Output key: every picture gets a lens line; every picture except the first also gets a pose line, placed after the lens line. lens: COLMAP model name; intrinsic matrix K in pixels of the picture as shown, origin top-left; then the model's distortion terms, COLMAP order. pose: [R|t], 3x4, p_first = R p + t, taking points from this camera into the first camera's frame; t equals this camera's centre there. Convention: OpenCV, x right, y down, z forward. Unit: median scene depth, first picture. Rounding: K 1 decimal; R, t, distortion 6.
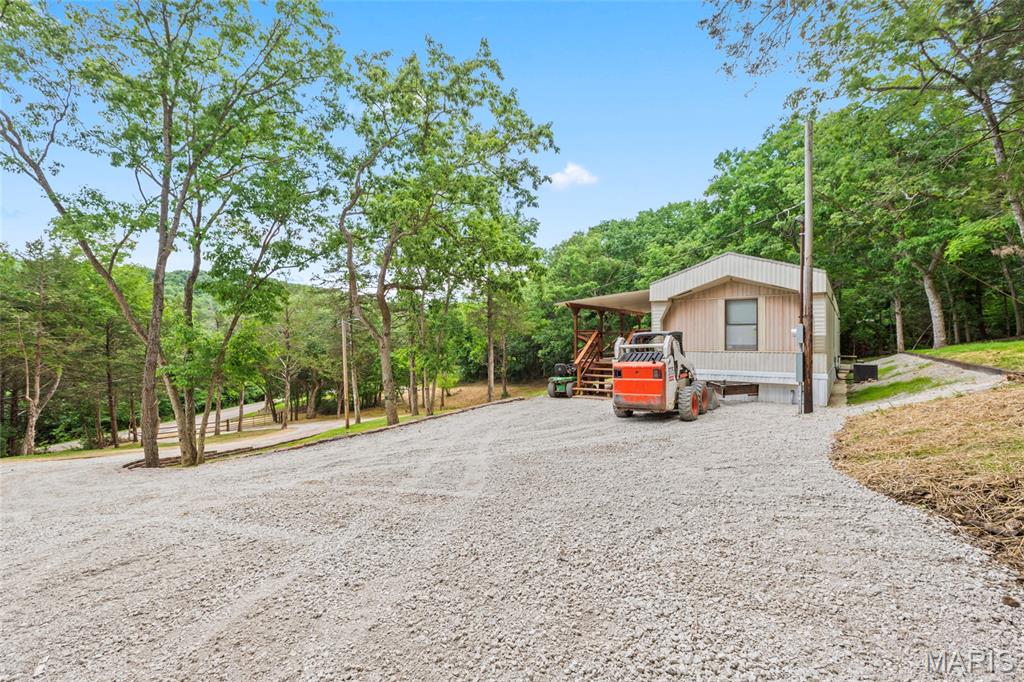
lens RADIAL K [[450.3, 0, 514.9], [0, 450.3, 339.5], [0, 0, 1]] dist [0.002716, 0.000818]
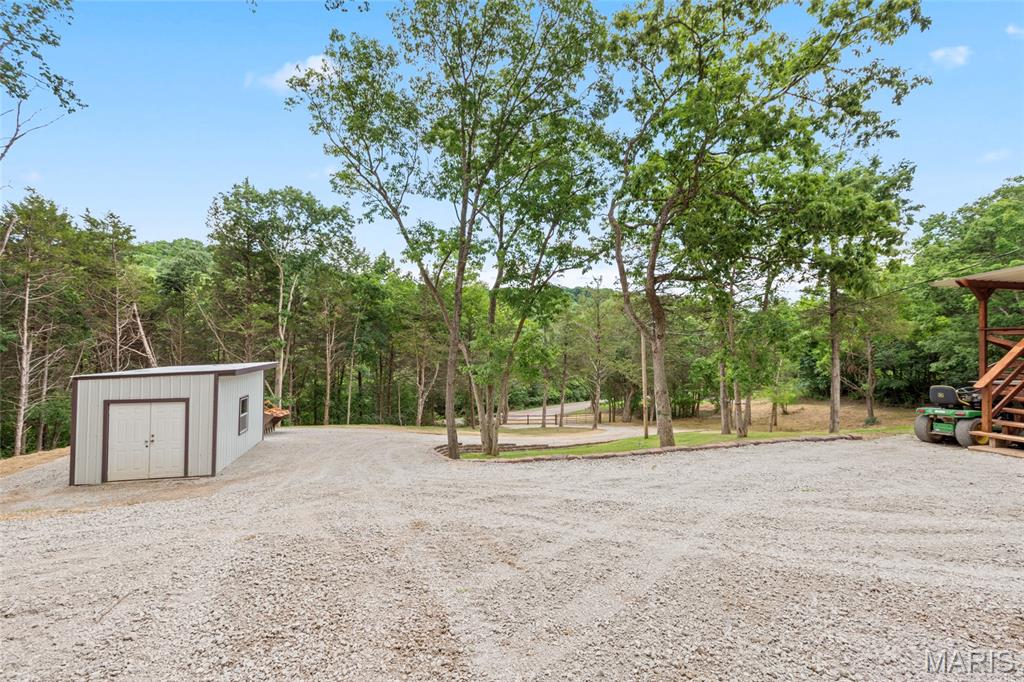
lens RADIAL K [[450.3, 0, 514.9], [0, 450.3, 339.5], [0, 0, 1]] dist [0.002716, 0.000818]
pose [[0.760972, 0.000319, -0.648784, 0.044595], [-0.009088, 0.999907, -0.010168, 0.004493], [0.648721, 0.013634, 0.760905, 0.154214]]
